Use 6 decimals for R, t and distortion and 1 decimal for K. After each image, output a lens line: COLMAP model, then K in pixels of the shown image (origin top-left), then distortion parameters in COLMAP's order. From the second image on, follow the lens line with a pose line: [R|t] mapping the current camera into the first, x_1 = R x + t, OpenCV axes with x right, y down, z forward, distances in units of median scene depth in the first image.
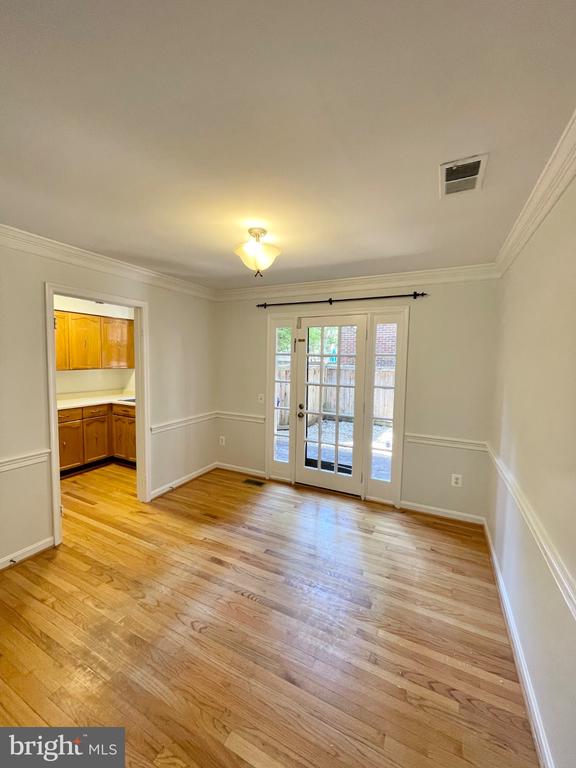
lens RADIAL K [[312.8, 0, 288.9], [0, 312.8, 382.8], [0, 0, 1]] dist [-0.020648, 0.003174]
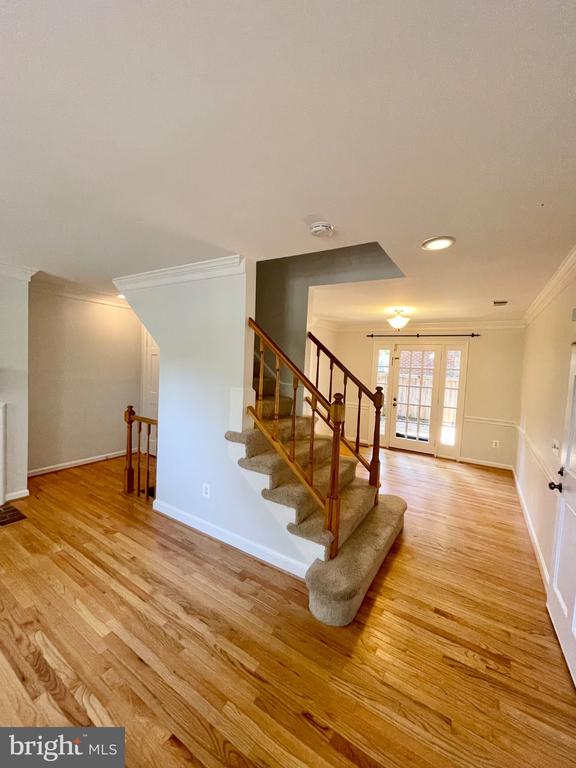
lens RADIAL K [[312.8, 0, 284.1], [0, 312.8, 385.1], [0, 0, 1]] dist [-0.020648, 0.003174]
pose [[0.993219, 0.029466, -0.112458, -0.377438], [-0.030519, 0.999505, -0.007660, 0.033774], [0.112177, 0.011040, 0.993627, -0.718584]]
